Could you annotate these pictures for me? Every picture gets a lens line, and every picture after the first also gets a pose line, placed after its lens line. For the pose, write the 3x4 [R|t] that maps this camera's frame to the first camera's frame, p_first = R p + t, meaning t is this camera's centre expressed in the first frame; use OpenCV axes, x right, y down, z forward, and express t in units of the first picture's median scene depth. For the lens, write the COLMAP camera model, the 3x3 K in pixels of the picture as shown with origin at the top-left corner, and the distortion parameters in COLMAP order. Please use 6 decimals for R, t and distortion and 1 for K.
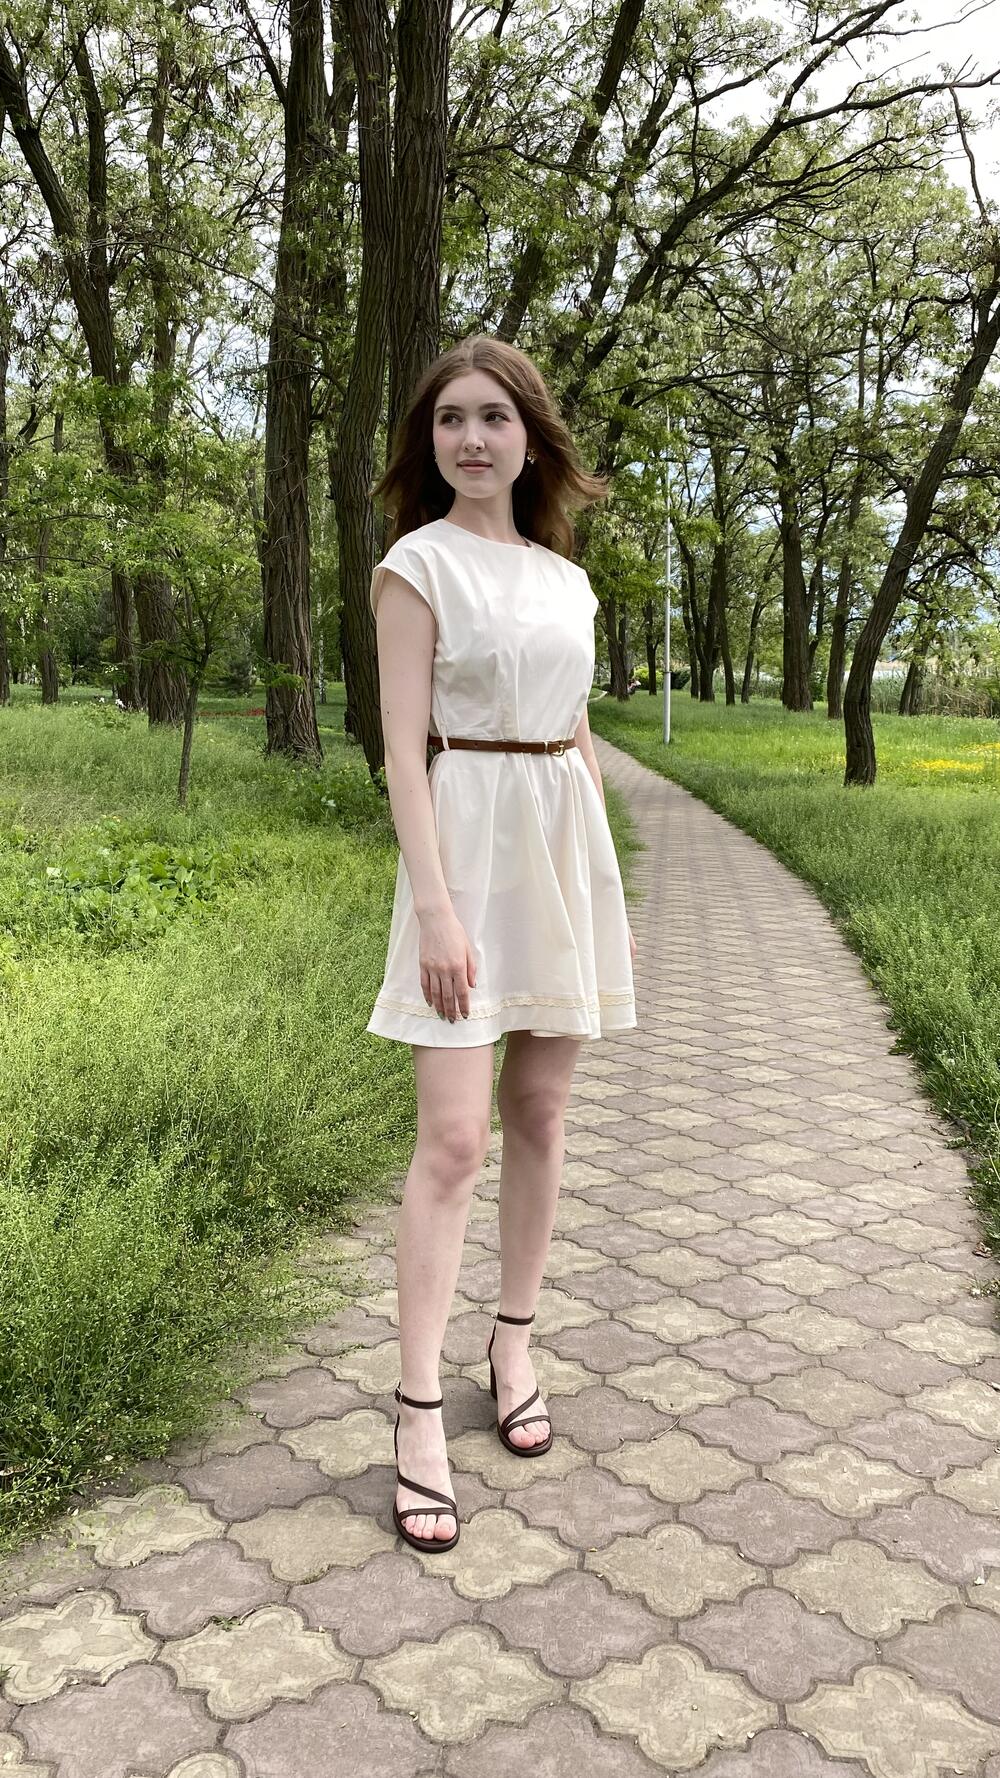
lens RADIAL K [[1340.0, 0, 506.0], [0, 1340.0, 879.1], [0, 0, 1]] dist [0.018160, -0.025816]
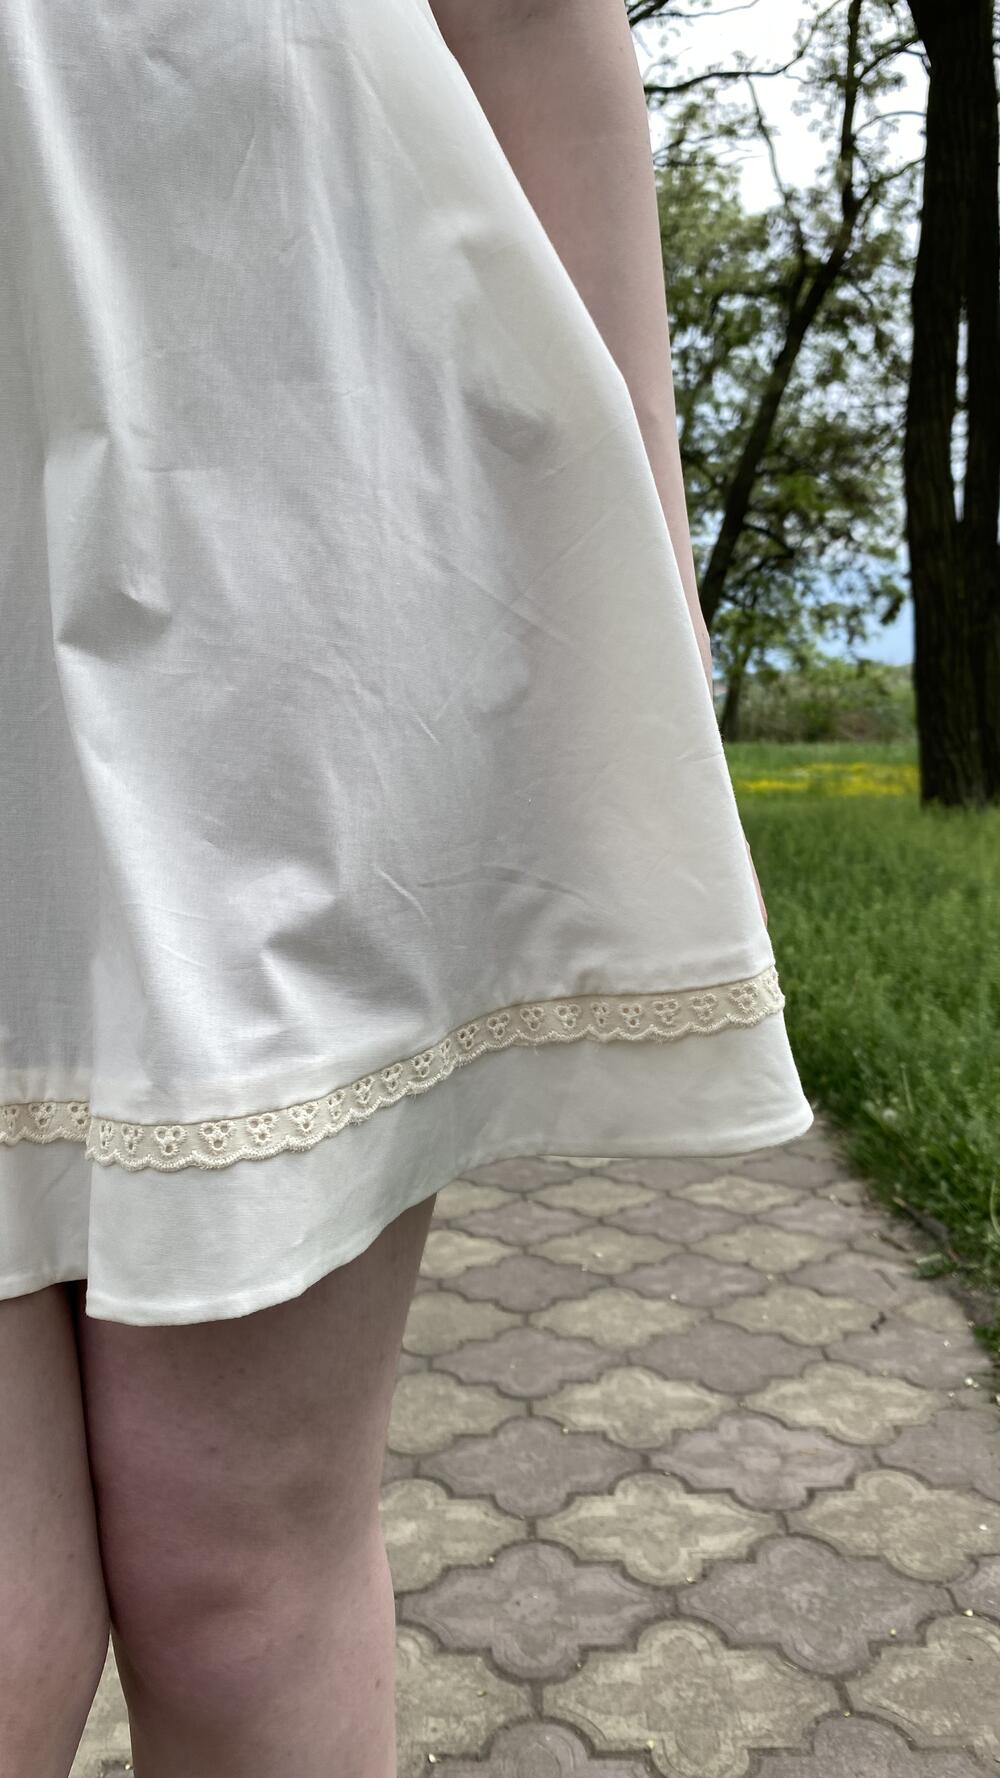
lens RADIAL K [[1340.0, 0, 514.9], [0, 1340.0, 886.3], [0, 0, 1]] dist [0.018160, -0.025816]
pose [[0.990617, -0.043335, 0.129612, 0.027978], [0.047551, 0.998430, -0.029616, 0.013486], [-0.128125, 0.035502, 0.991122, 0.132333]]
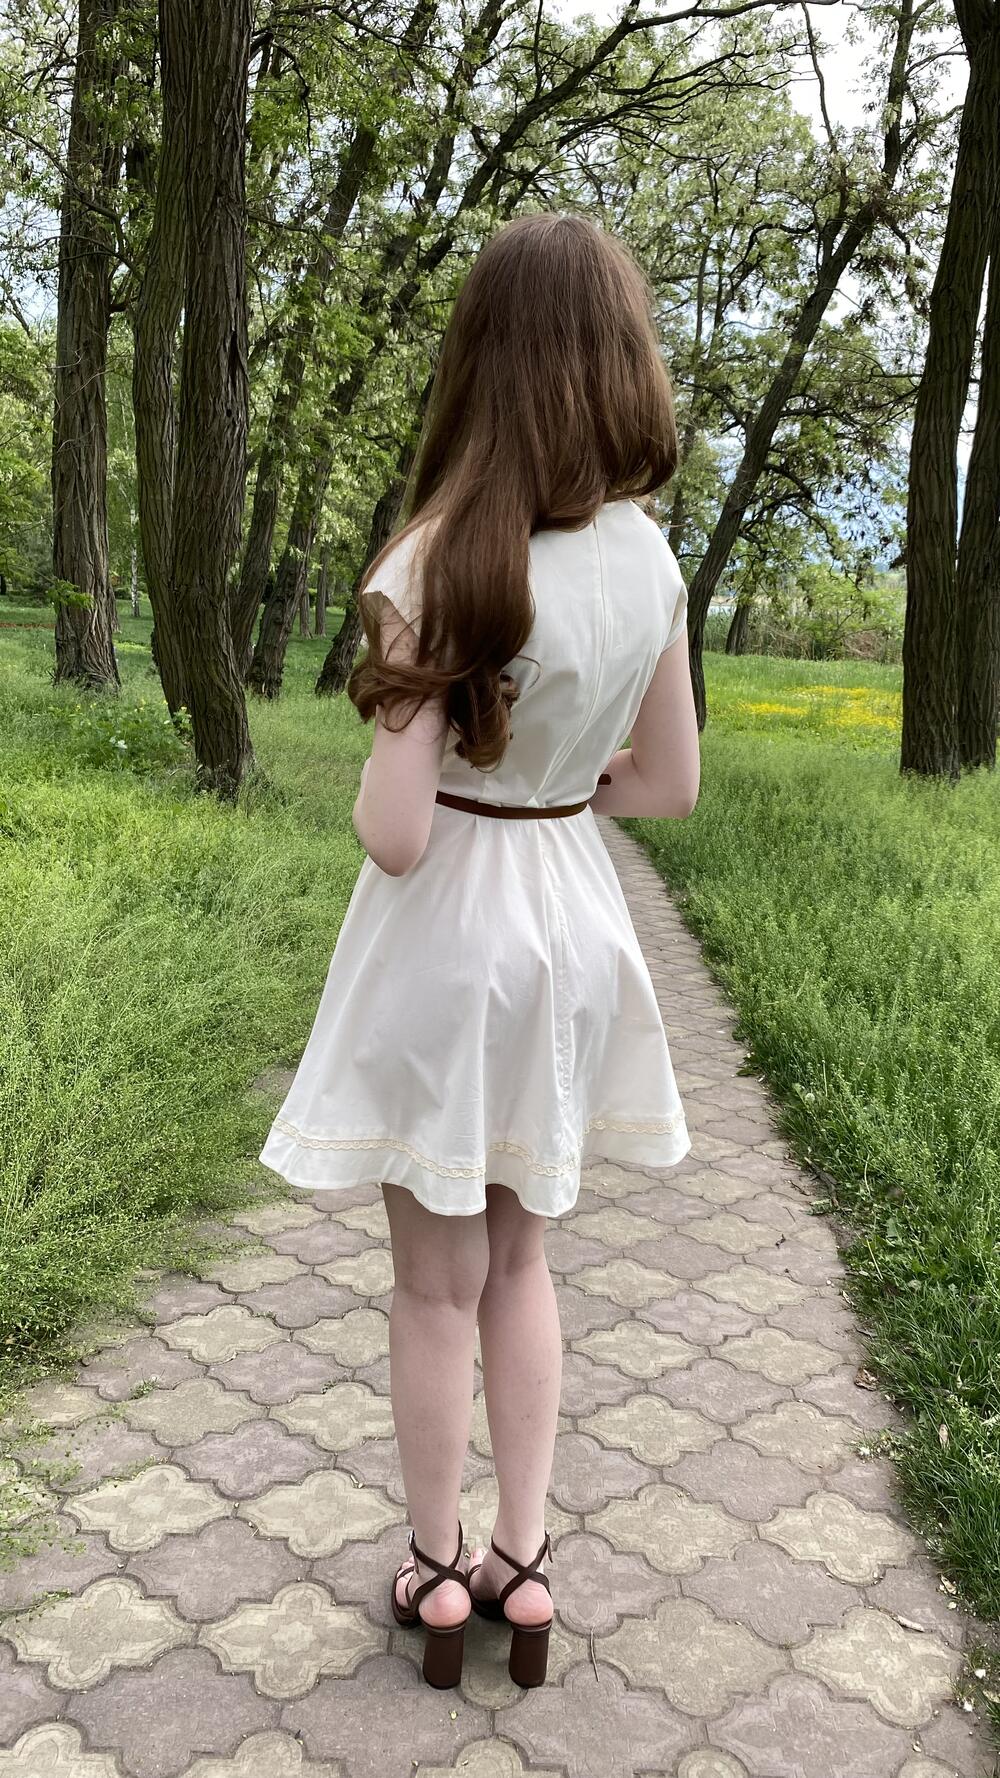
lens RADIAL K [[1340.0, 0, 506.6], [0, 1340.0, 885.7], [0, 0, 1]] dist [0.018160, -0.025816]
pose [[0.991508, 0.011892, 0.129504, 0.006186], [-0.019703, 0.998051, 0.059203, -0.015906], [-0.128547, -0.061252, 0.989810, 0.053706]]
